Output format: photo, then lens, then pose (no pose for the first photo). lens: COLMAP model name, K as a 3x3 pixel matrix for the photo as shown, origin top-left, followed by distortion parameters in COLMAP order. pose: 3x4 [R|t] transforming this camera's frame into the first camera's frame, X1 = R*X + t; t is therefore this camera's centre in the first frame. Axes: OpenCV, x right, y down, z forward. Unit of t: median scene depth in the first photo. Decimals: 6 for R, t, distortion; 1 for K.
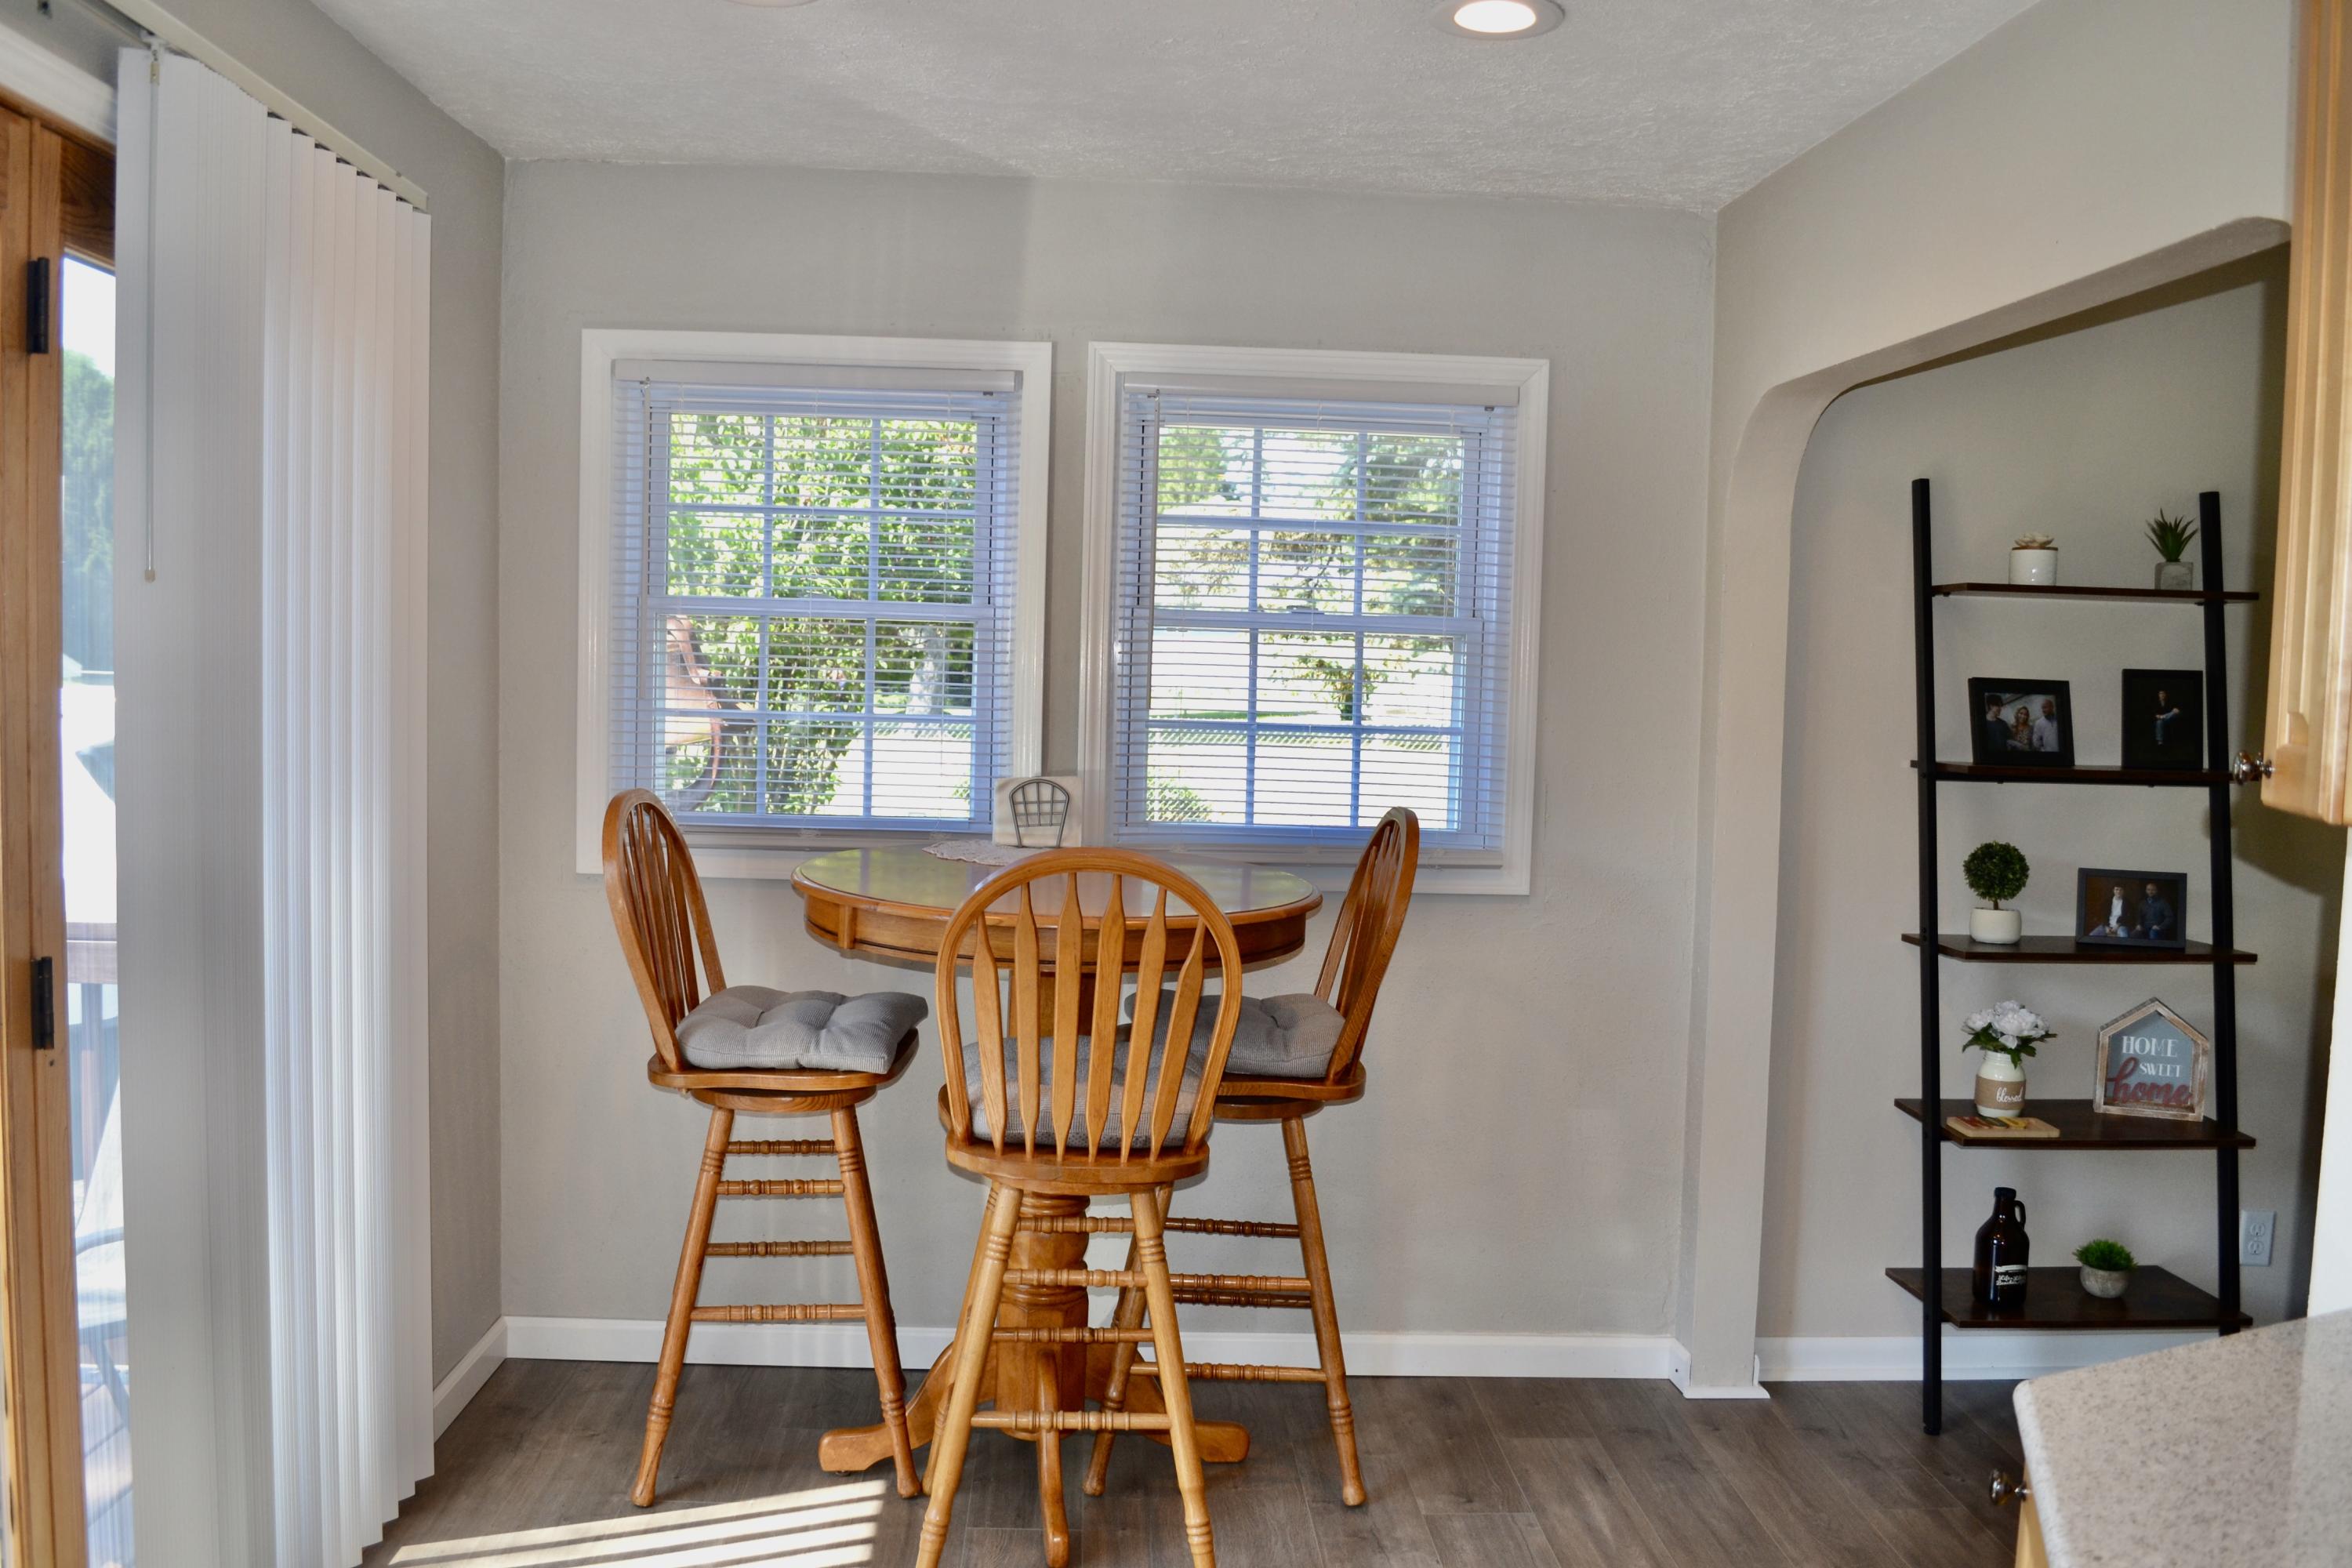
lens RADIAL K [[1865.1, 0, 1172.0], [0, 1865.1, 782.5], [0, 0, 1]] dist [-0.070072, 0.002570]
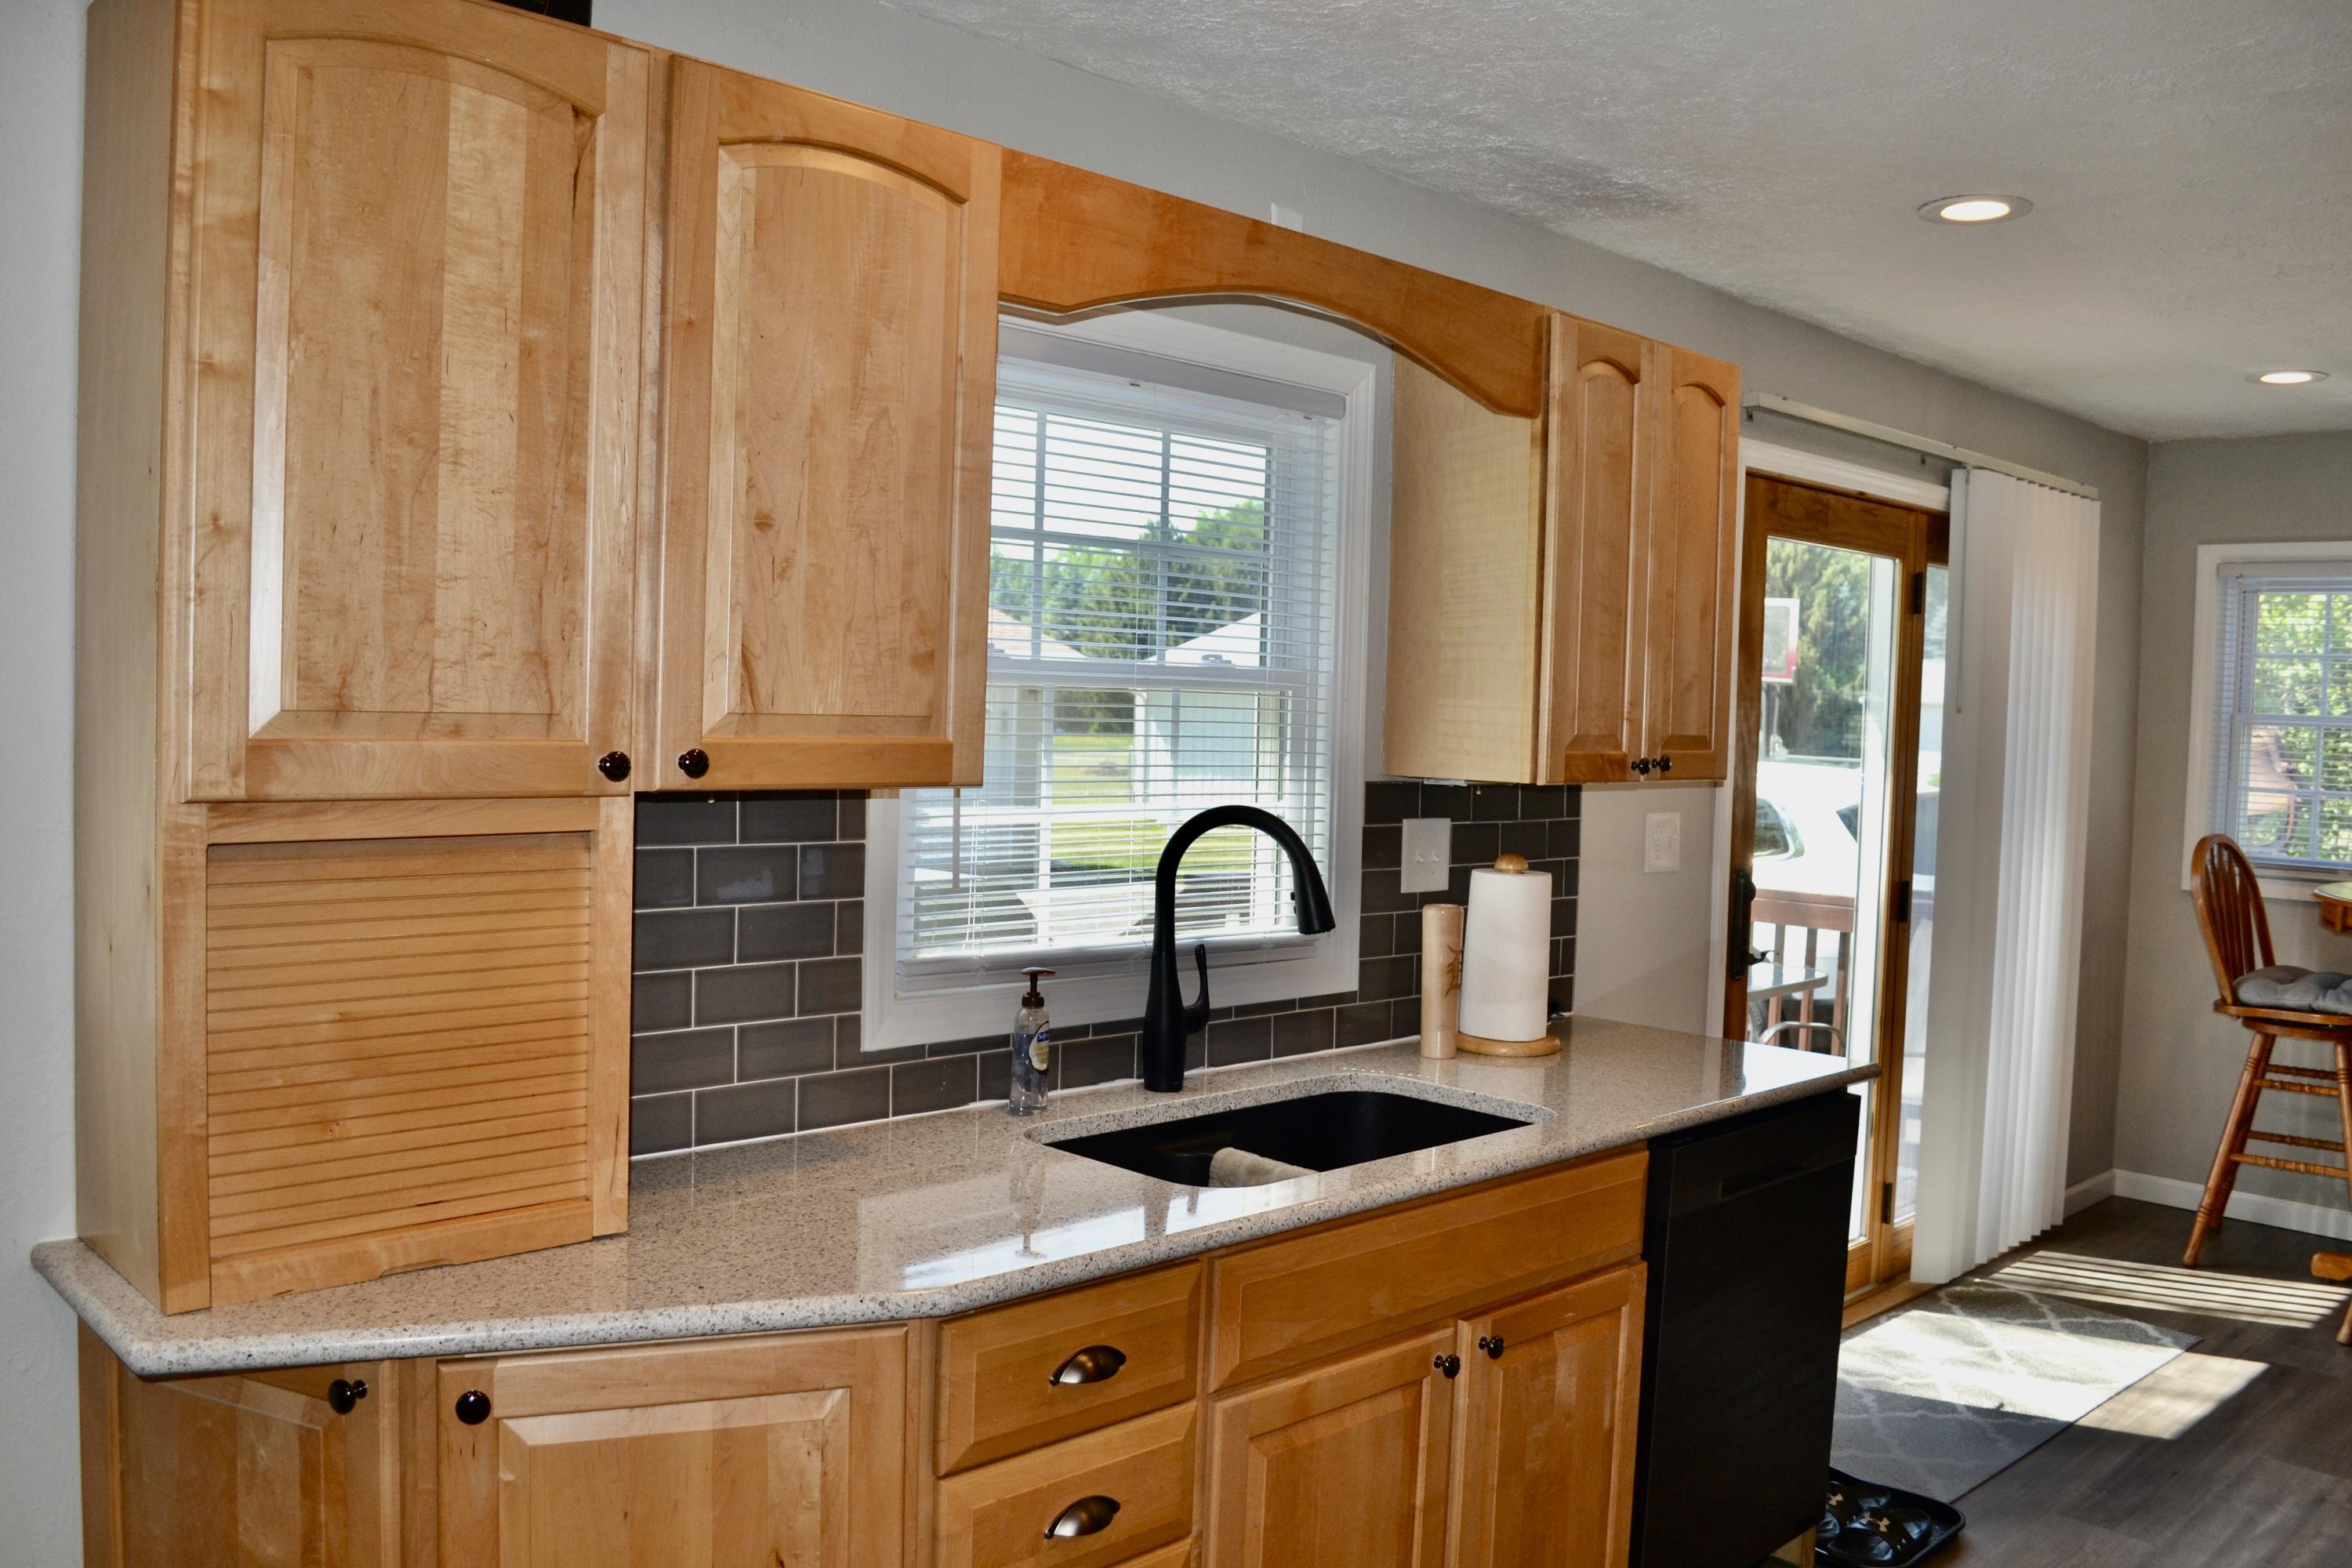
lens RADIAL K [[1865.1, 0, 1170.2], [0, 1865.1, 784.9], [0, 0, 1]] dist [-0.070072, 0.002570]
pose [[0.658791, 0.025673, -0.751888, 0.302755], [-0.062011, 0.997870, -0.020261, 0.049616], [0.749766, 0.059973, 0.658980, -0.735177]]
